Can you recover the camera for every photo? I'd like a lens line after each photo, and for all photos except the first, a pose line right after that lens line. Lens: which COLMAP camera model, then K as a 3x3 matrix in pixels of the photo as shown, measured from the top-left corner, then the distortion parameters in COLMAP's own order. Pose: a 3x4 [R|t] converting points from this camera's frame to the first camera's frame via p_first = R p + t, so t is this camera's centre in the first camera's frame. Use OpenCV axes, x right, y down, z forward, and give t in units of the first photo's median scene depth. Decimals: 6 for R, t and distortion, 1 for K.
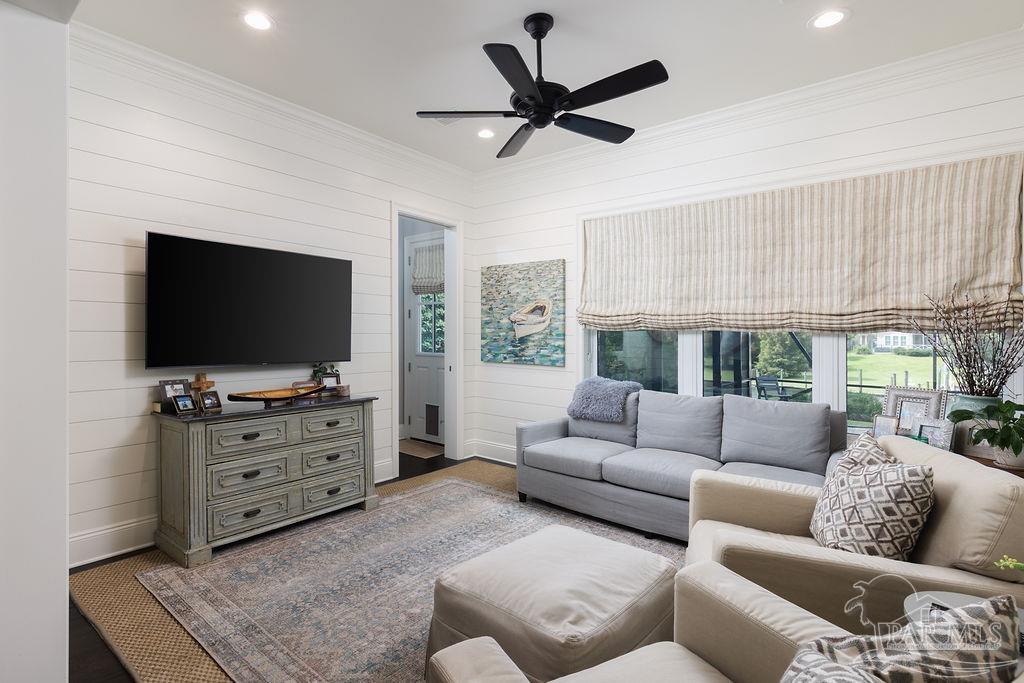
lens RADIAL K [[512.3, 0, 504.0], [0, 512.3, 334.0], [0, 0, 1]] dist [0.004011, -0.001773]
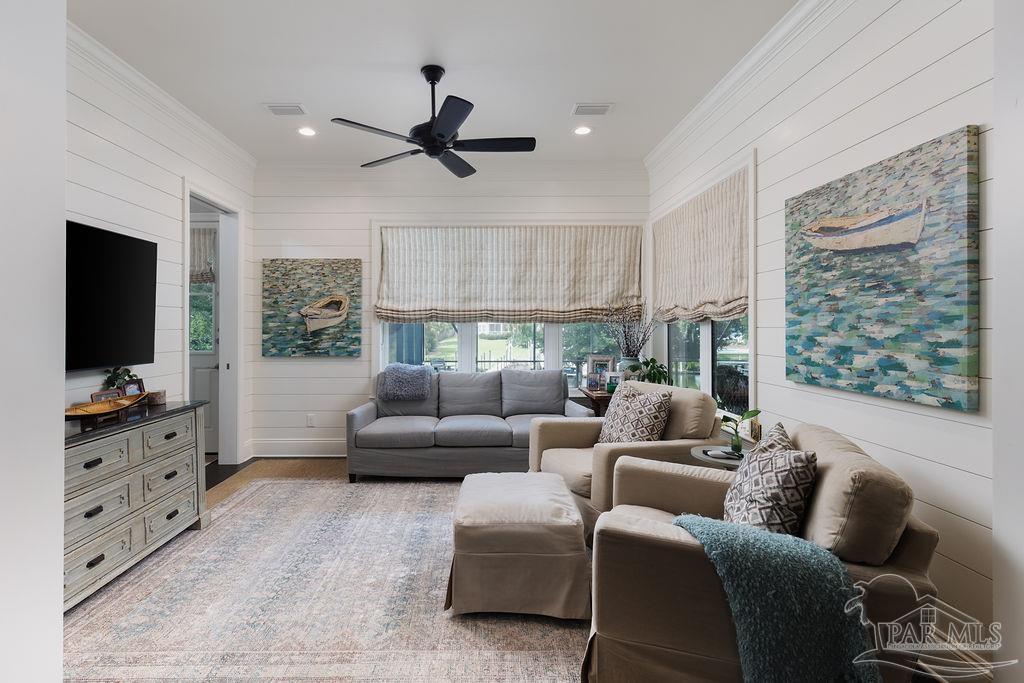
lens RADIAL K [[459.7, 0, 540.3], [0, 459.7, 327.4], [0, 0, 1]] dist [0.002669, -0.000763]
pose [[0.735907, -0.015145, 0.676913, -0.327065], [0.012382, 0.999884, 0.008910, -0.004020], [-0.676969, 0.001825, 0.736009, 0.015913]]
